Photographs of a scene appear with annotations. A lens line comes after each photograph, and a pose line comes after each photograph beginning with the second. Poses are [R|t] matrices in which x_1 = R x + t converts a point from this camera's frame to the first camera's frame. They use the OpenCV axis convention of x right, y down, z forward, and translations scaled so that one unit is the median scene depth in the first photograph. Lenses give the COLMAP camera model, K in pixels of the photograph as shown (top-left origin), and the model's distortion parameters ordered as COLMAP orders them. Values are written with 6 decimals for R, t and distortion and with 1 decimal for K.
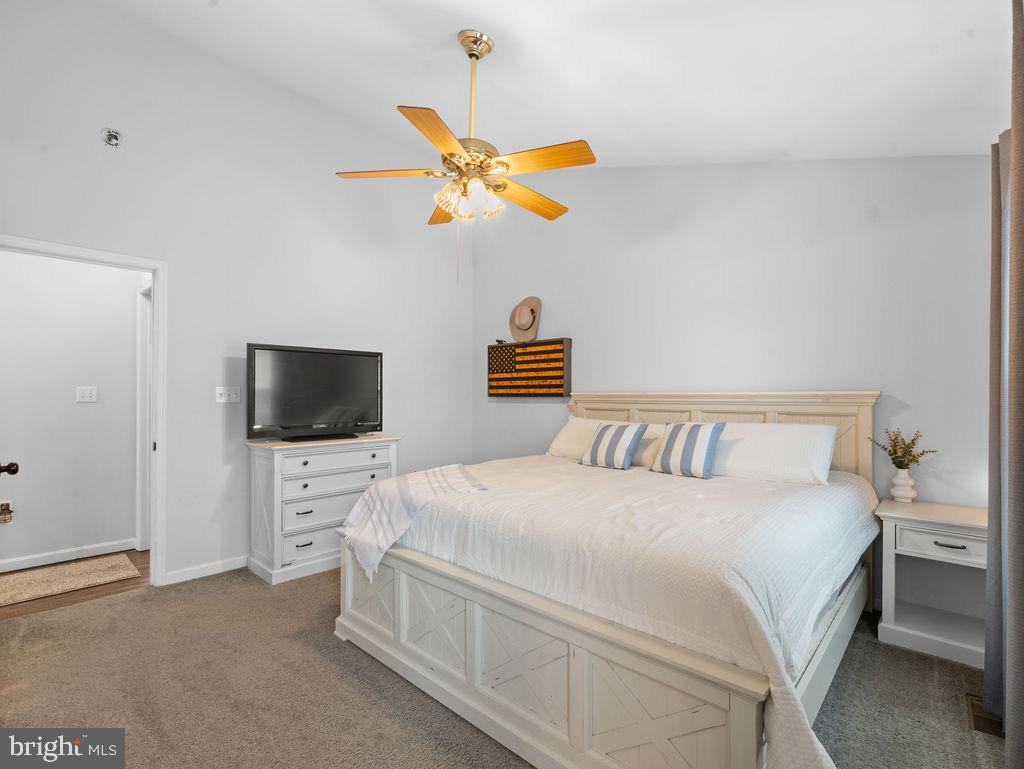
lens RADIAL K [[476.1, 0, 512.0], [0, 476.1, 384.5], [0, 0, 1]] dist [0.000502, -0.000422]
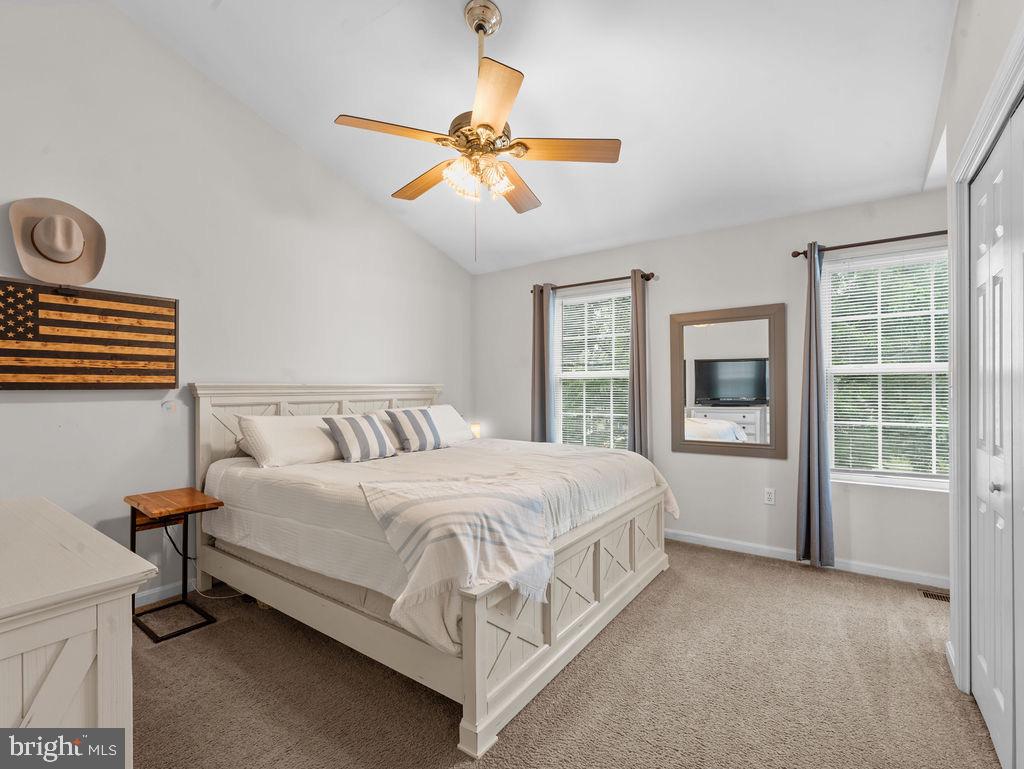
lens RADIAL K [[476.1, 0, 512.0], [0, 476.1, 384.5], [0, 0, 1]] dist [0.000502, -0.000422]
pose [[-0.128798, 0.007531, 0.991642, -0.573868], [-0.018065, 0.999787, -0.009939, 0.016981], [-0.991506, -0.019195, -0.128635, 0.591197]]
